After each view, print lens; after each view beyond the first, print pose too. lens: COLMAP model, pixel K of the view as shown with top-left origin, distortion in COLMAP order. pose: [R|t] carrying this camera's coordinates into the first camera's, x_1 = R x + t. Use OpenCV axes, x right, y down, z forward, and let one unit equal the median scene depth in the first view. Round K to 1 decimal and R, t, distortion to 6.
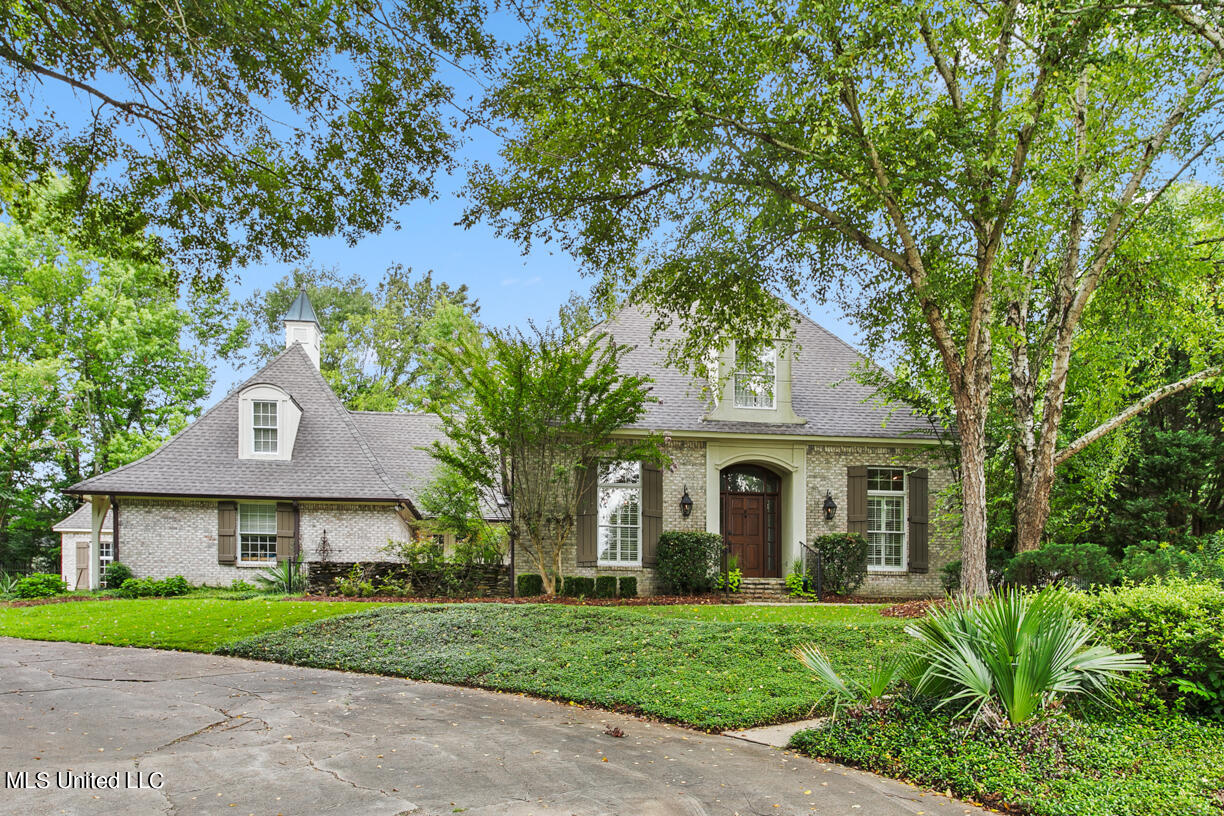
lens RADIAL K [[871.7, 0, 612.0], [0, 871.7, 408.0], [0, 0, 1]] dist [0.003677, 0.001368]
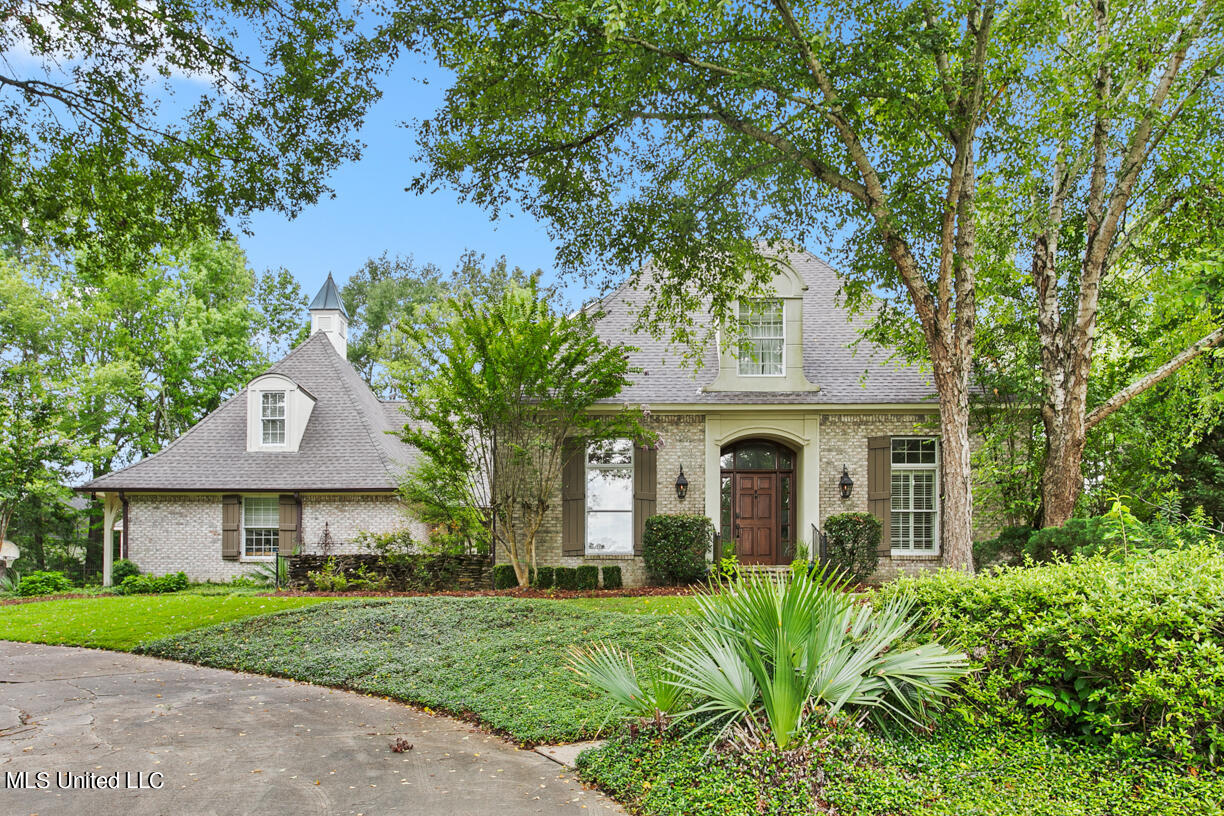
lens RADIAL K [[892.3, 0, 646.4], [0, 892.3, 398.4], [0, 0, 1]] dist [0.001705, 0.001065]
pose [[0.990634, -0.039100, -0.130824, 0.181499], [0.039337, 0.999226, -0.000775, 0.021126], [0.130753, -0.004379, 0.991405, 0.083788]]
